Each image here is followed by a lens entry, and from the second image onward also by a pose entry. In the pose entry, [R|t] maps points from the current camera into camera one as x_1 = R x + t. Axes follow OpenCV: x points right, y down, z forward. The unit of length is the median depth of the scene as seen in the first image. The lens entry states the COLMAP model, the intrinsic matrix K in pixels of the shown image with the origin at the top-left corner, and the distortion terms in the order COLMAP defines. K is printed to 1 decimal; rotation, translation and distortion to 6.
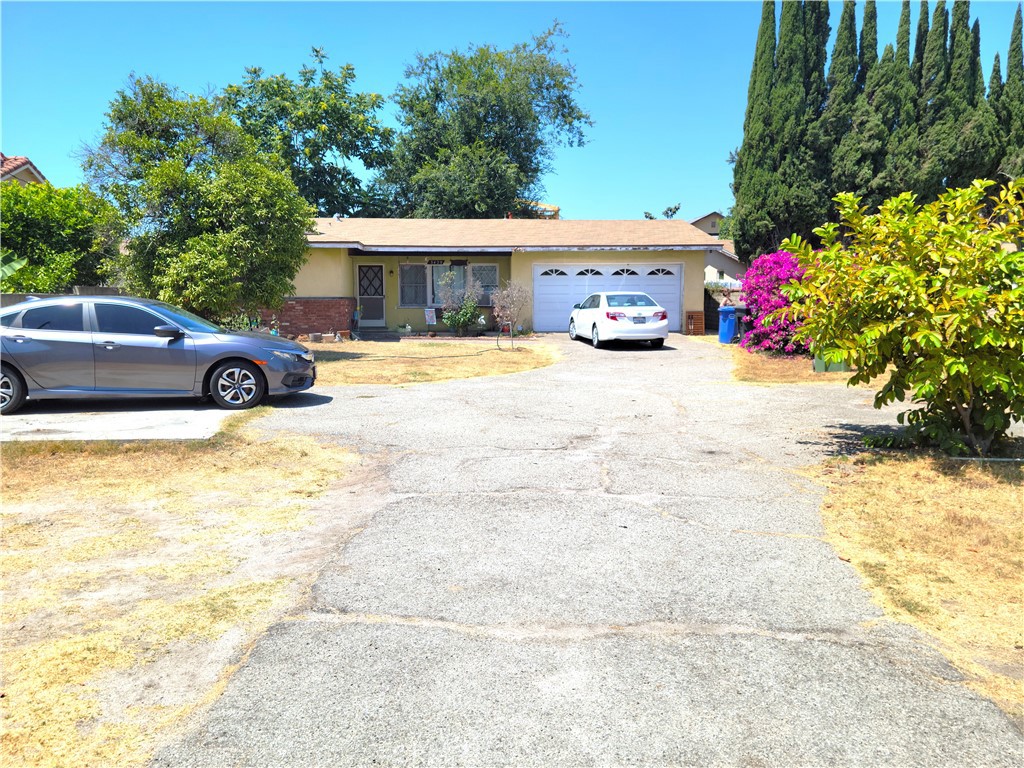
lens RADIAL K [[802.1, 0, 518.8], [0, 802.1, 382.8], [0, 0, 1]] dist [0.066163, -0.086872]
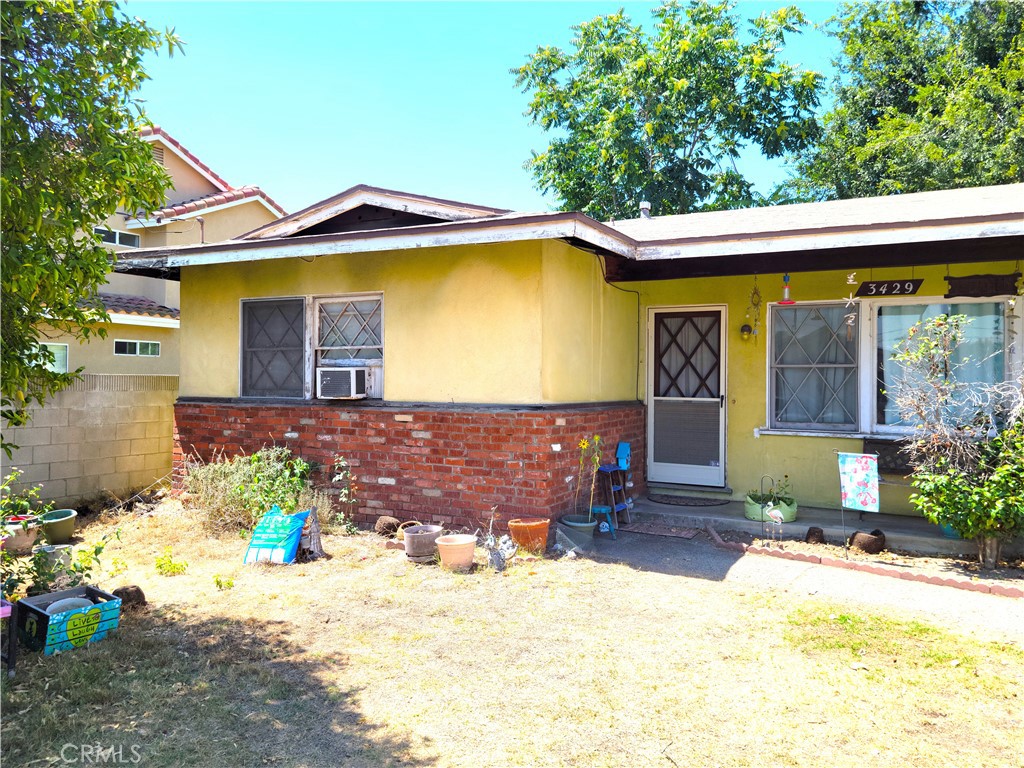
lens RADIAL K [[802.1, 0, 508.1], [0, 802.1, 377.1], [0, 0, 1]] dist [0.066163, -0.086872]
pose [[0.843144, 0.008908, -0.537614, -0.059334], [-0.068363, 0.993524, -0.090753, -0.079312], [0.533324, 0.113271, 0.838293, 0.659958]]
